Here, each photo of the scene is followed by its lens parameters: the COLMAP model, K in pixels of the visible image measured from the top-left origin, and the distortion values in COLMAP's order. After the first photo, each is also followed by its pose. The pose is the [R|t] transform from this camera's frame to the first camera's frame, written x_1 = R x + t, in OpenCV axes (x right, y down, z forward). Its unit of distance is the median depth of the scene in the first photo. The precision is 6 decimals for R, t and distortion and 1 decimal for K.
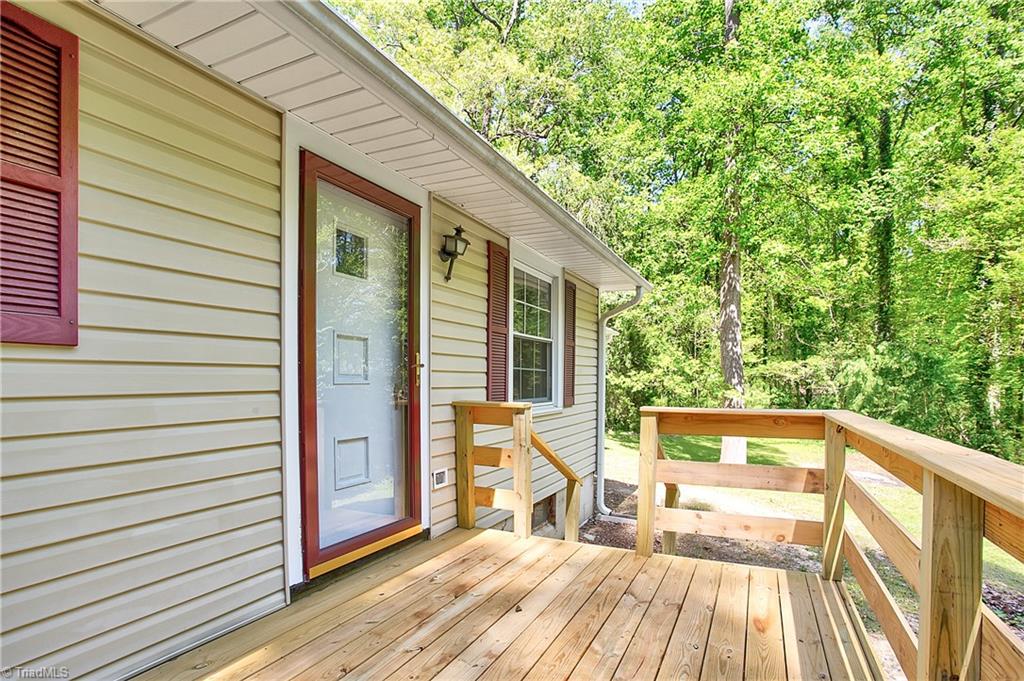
lens RADIAL K [[506.1, 0, 530.1], [0, 506.1, 382.5], [0, 0, 1]] dist [-0.018161, 0.007952]
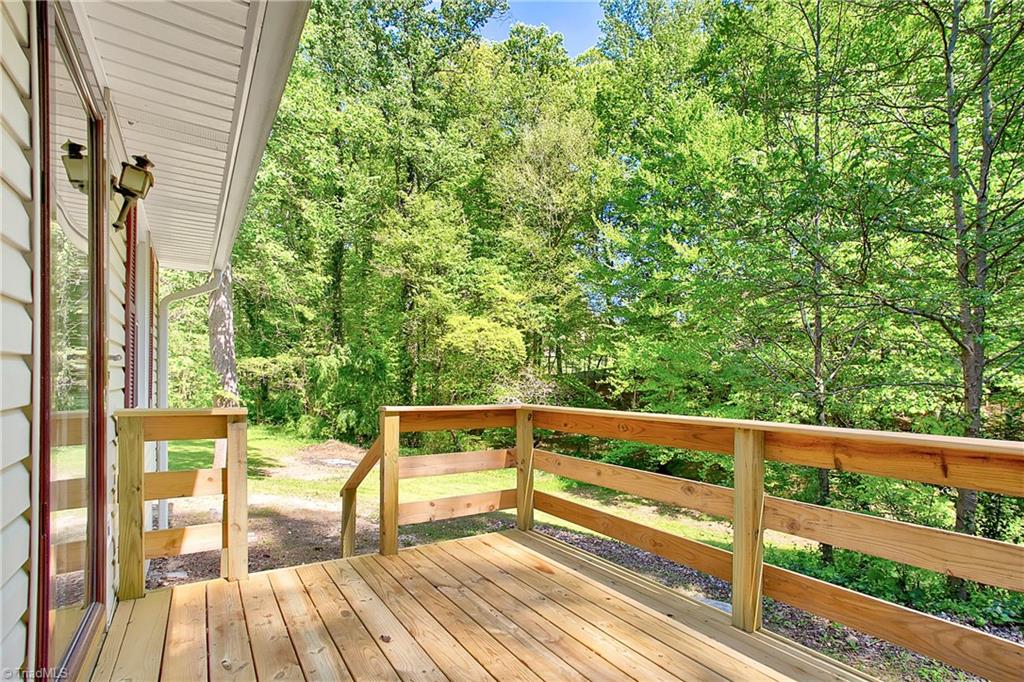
lens RADIAL K [[506.1, 0, 513.4], [0, 506.1, 386.4], [0, 0, 1]] dist [-0.018161, 0.007952]
pose [[0.550148, -0.004069, 0.835057, -0.377162], [-0.008755, 0.999905, 0.010640, -0.003987], [-0.835021, -0.013164, 0.550060, 0.194781]]
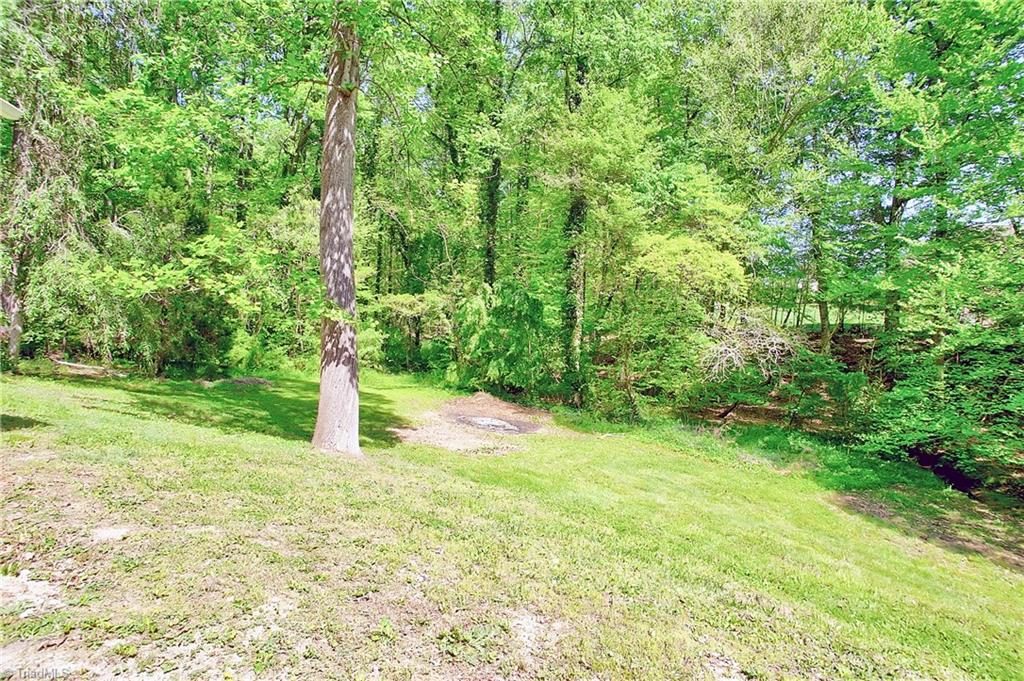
lens RADIAL K [[506.1, 0, 512.5], [0, 506.1, 345.9], [0, 0, 1]] dist [-0.018161, 0.007952]
pose [[0.757466, 0.018158, 0.652622, 0.649259], [-0.040745, 0.998979, 0.019497, 0.184368], [-0.651602, -0.041360, 0.757432, 1.675583]]
